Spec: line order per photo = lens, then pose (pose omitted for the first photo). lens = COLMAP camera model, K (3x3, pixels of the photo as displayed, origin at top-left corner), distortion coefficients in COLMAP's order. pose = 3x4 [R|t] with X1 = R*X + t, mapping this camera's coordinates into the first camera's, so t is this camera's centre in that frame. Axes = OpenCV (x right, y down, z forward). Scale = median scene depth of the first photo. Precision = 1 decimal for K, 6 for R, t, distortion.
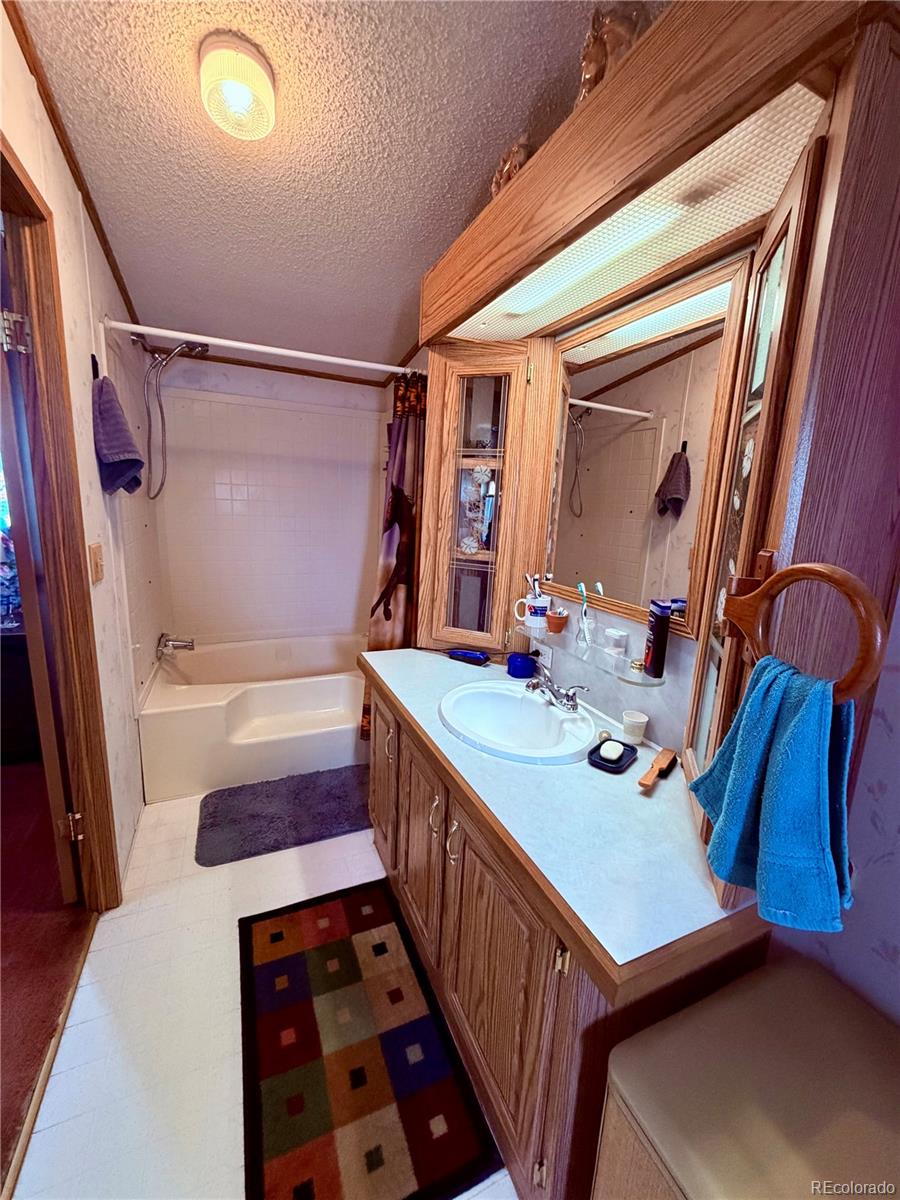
lens RADIAL K [[479.6, 0, 446.8], [0, 479.6, 598.2], [0, 0, 1]] dist [0.002756, -0.000010]
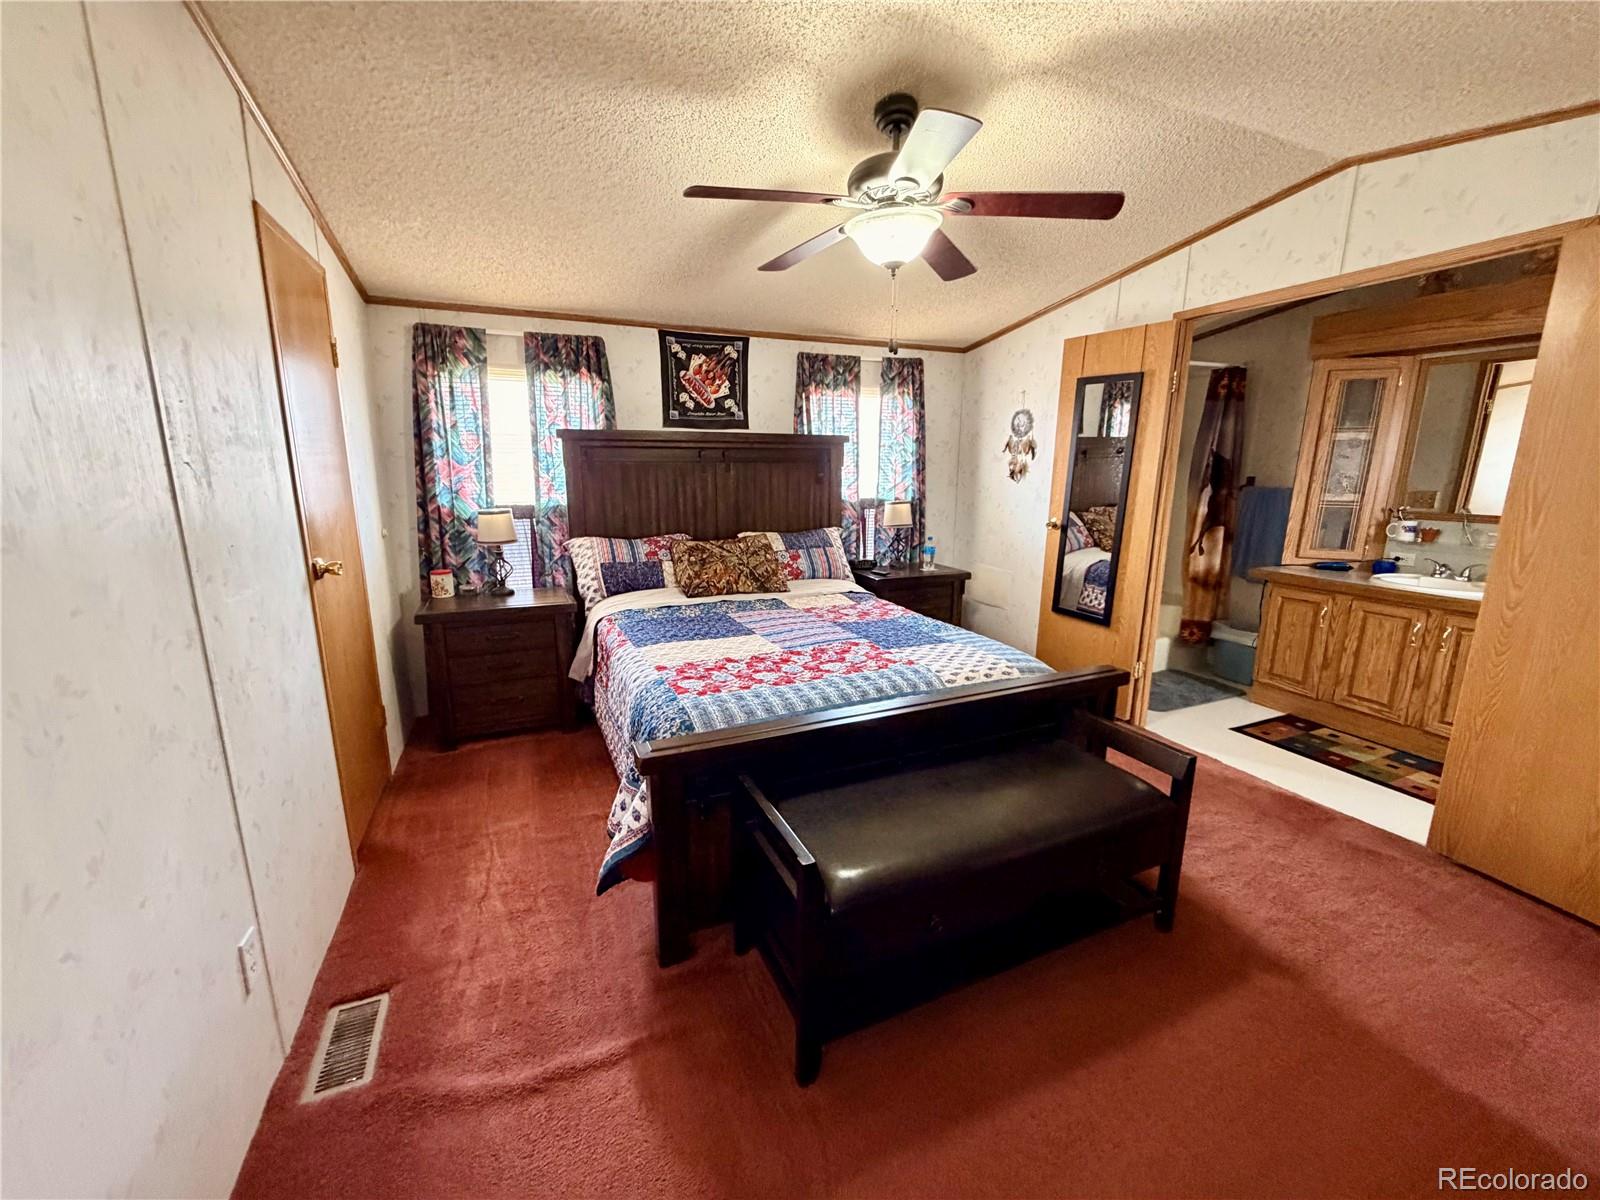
lens RADIAL K [[639.4, 0, 803.5], [0, 639.4, 599.3], [0, 0, 1]] dist [0.002756, -0.000010]
pose [[0.998944, -0.045514, -0.006262, -1.842789], [0.045648, 0.998690, 0.023121, 0.118180], [0.005202, -0.023383, 0.999713, -1.155752]]
